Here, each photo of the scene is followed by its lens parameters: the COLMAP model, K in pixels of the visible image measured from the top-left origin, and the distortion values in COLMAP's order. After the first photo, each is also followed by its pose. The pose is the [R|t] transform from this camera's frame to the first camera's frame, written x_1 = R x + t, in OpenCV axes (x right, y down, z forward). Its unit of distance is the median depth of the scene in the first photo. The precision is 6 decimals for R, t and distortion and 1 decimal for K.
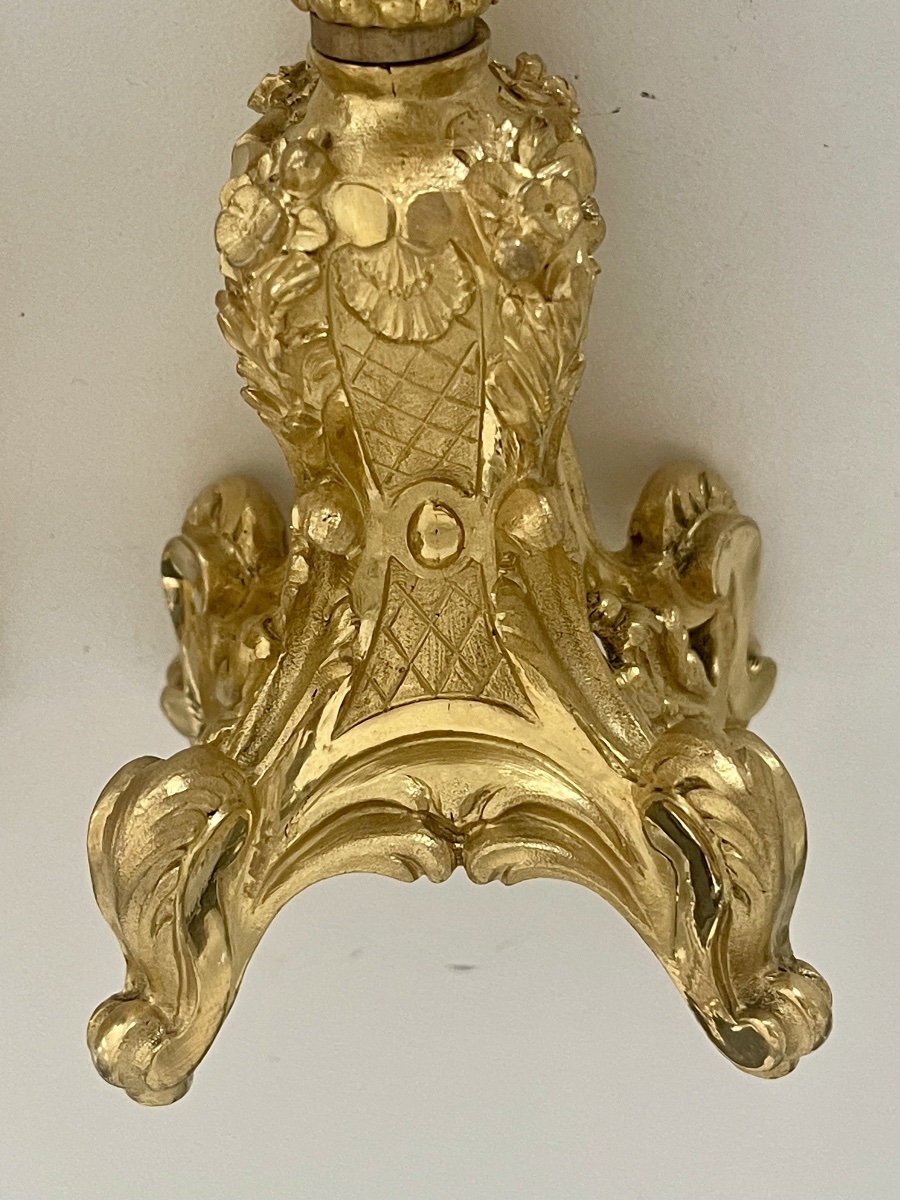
lens RADIAL K [[2426.4, 0, 450.0], [0, 2426.4, 600.0], [0, 0, 1]] dist [0.244848, -1.831220]
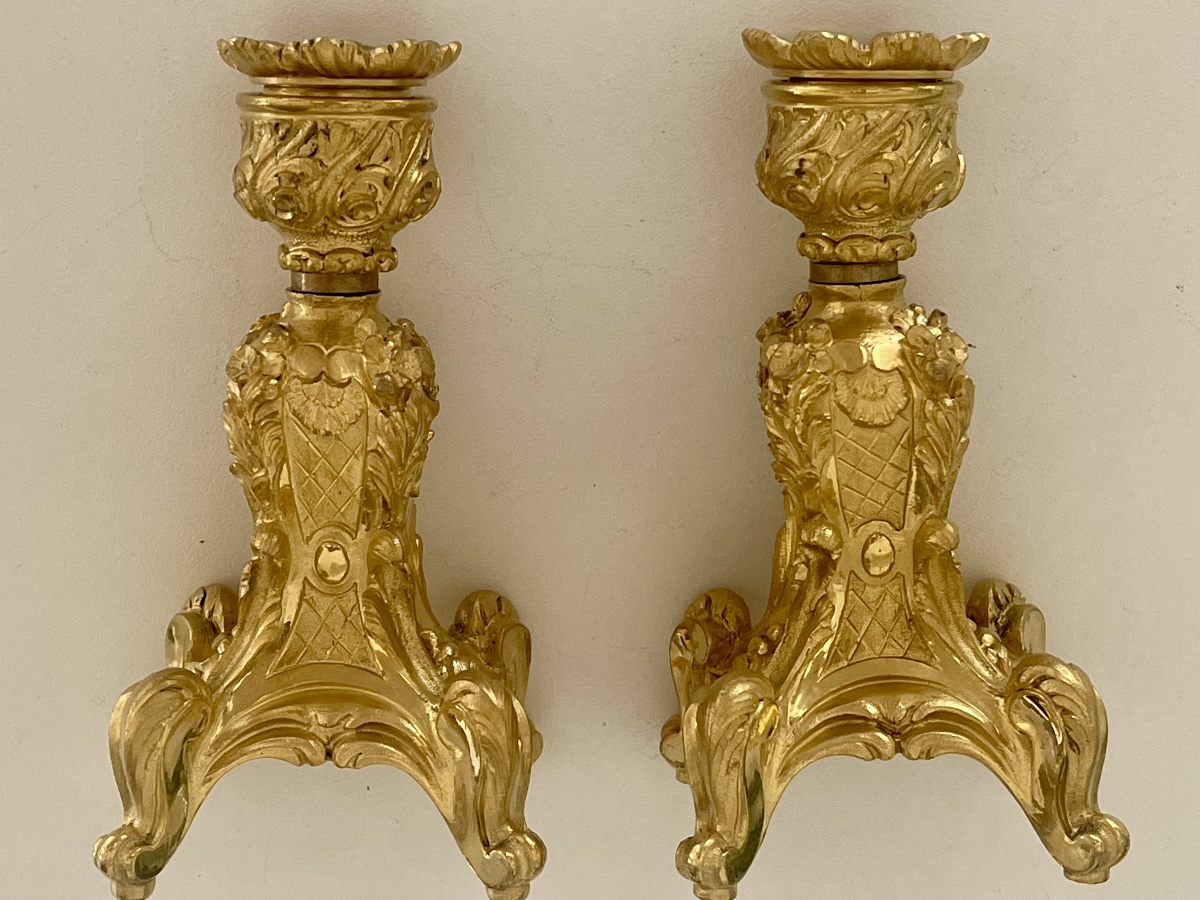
lens RADIAL K [[2426.4, 0, 600.0], [0, 2426.4, 450.0], [0, 0, 1]] dist [0.244848, -1.831220]
pose [[0.999367, 0.002883, 0.035458, -0.262774], [0.009677, 0.937095, -0.348941, 0.500565], [-0.034234, 0.349064, 0.936474, -0.636479]]
